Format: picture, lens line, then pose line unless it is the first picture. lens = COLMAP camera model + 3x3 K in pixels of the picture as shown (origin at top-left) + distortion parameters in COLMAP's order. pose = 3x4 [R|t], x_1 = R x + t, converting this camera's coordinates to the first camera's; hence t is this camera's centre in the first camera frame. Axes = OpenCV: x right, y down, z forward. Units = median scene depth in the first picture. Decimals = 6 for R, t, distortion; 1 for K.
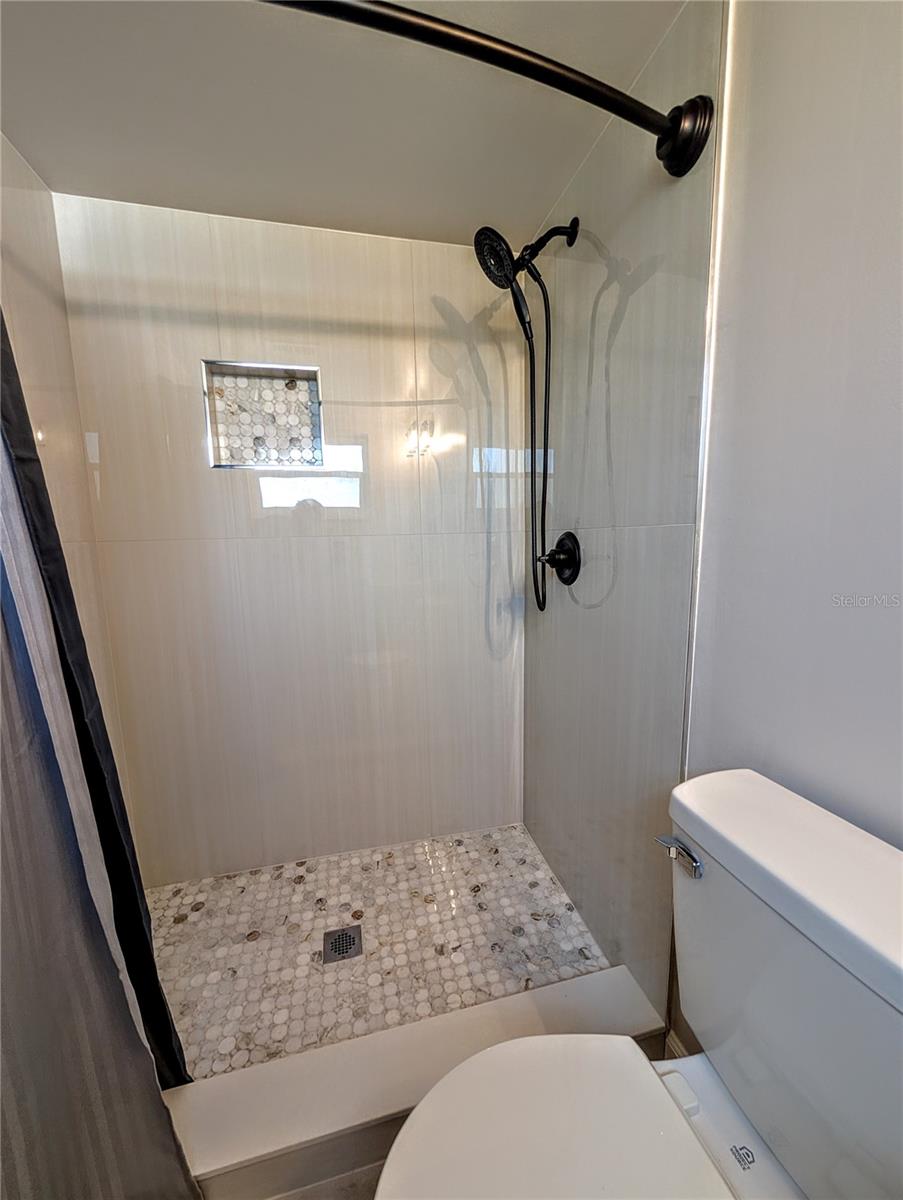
lens RADIAL K [[454.4, 0, 451.5], [0, 454.4, 600.0], [0, 0, 1]] dist [0.000734, 0.000016]
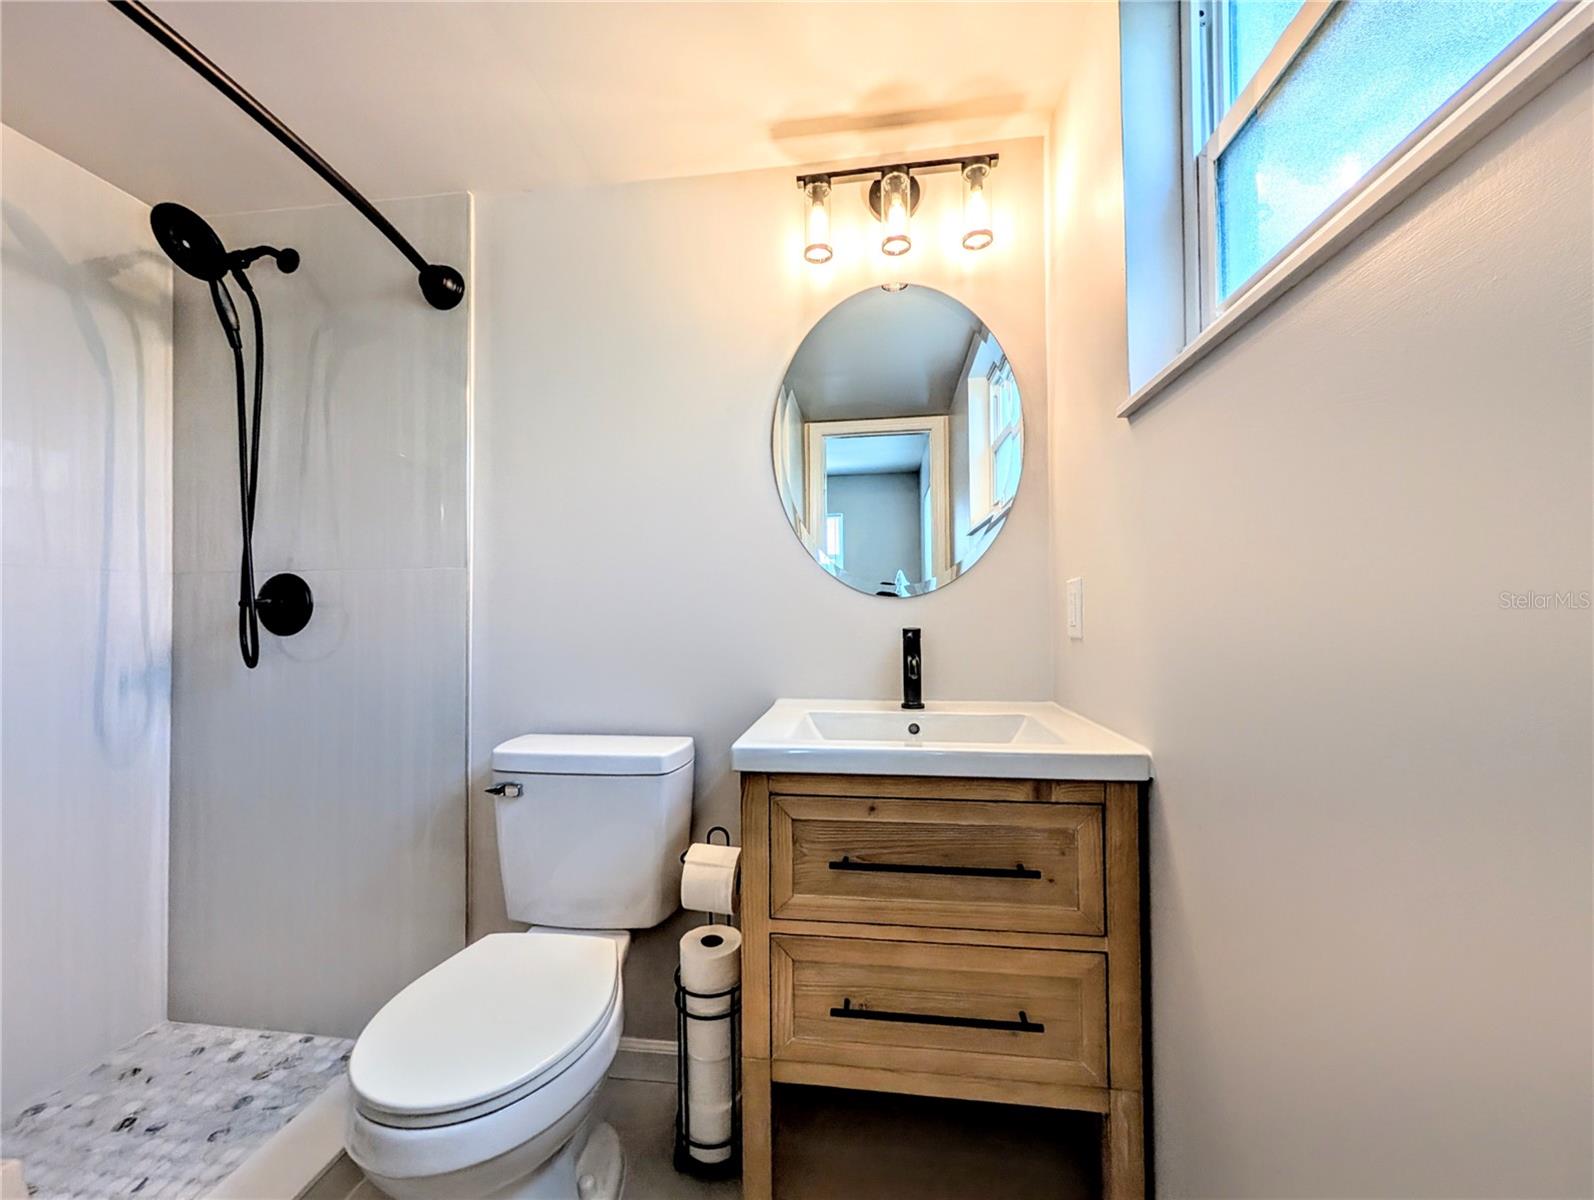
lens RADIAL K [[601.7, 0, 791.1], [0, 601.7, 602.5], [0, 0, 1]] dist [-0.001629, 0.000131]
pose [[0.357753, 0.032341, 0.933256, -0.432136], [0.126978, 0.988433, -0.082928, 0.112883], [-0.925143, 0.148170, 0.349508, -0.258509]]
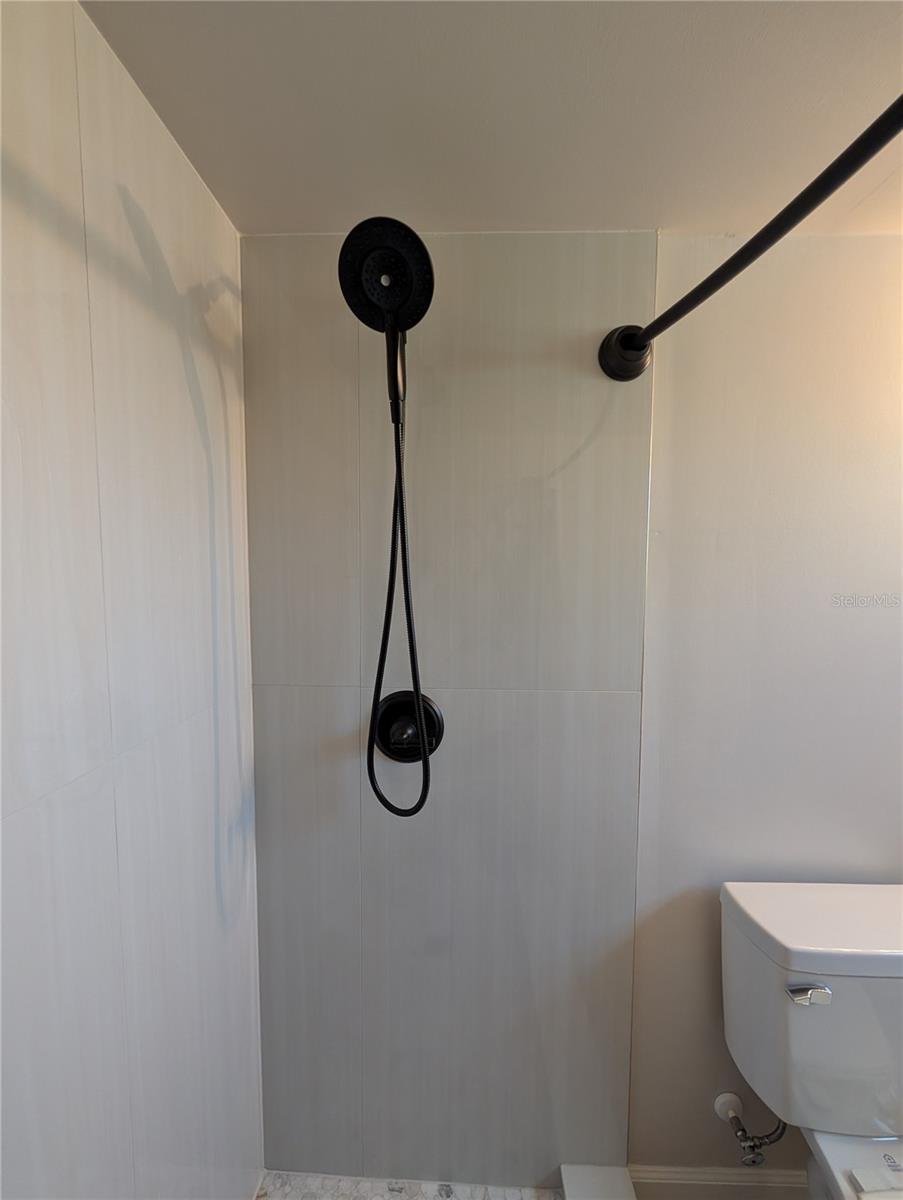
lens RADIAL K [[454.4, 0, 451.5], [0, 454.4, 600.0], [0, 0, 1]] dist [0.000734, 0.000016]
pose [[0.276996, -0.046946, 0.959724, -0.390793], [0.118197, 0.992885, 0.014454, -0.277815], [-0.953574, 0.109432, 0.280574, 0.665513]]
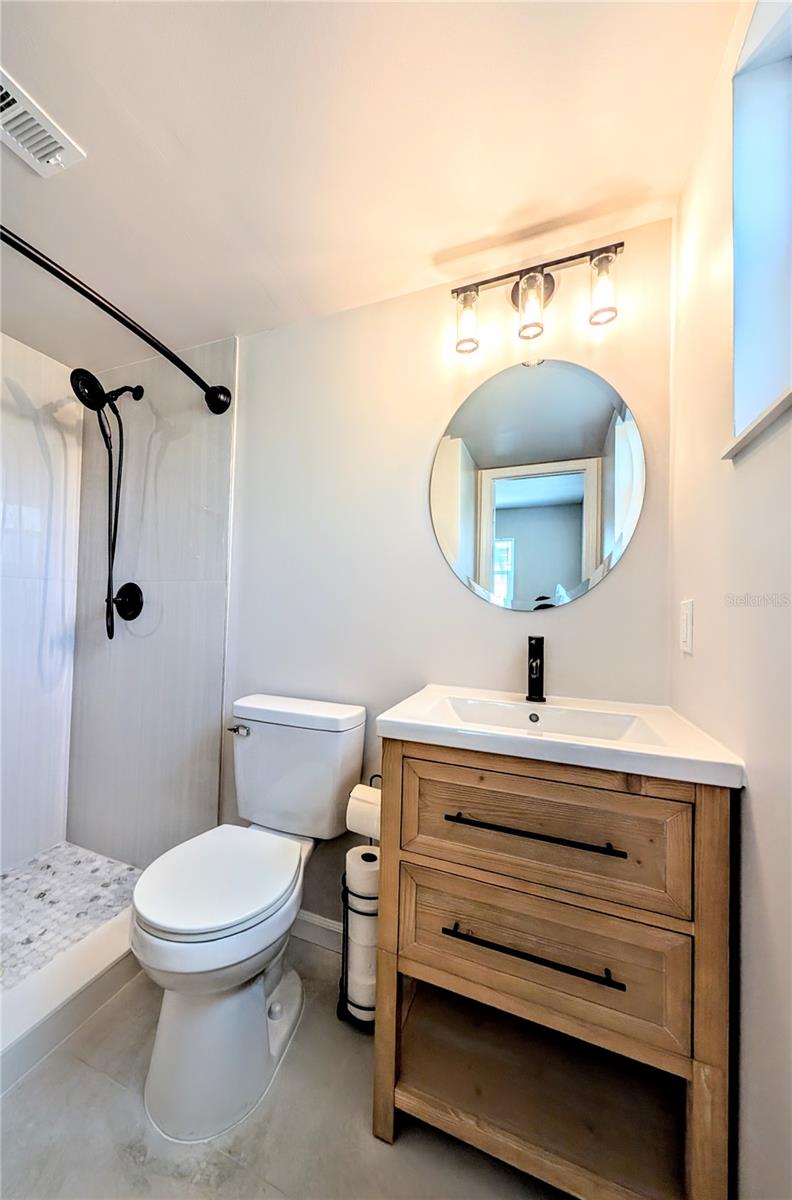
lens RADIAL K [[446.5, 0, 340.0], [0, 446.5, 599.7], [0, 0, 1]] dist [-0.005596, 0.000411]
pose [[0.614960, 0.056279, 0.786547, -0.404282], [0.066453, 0.990203, -0.122807, 0.109608], [-0.785753, 0.127790, 0.605196, -0.326310]]
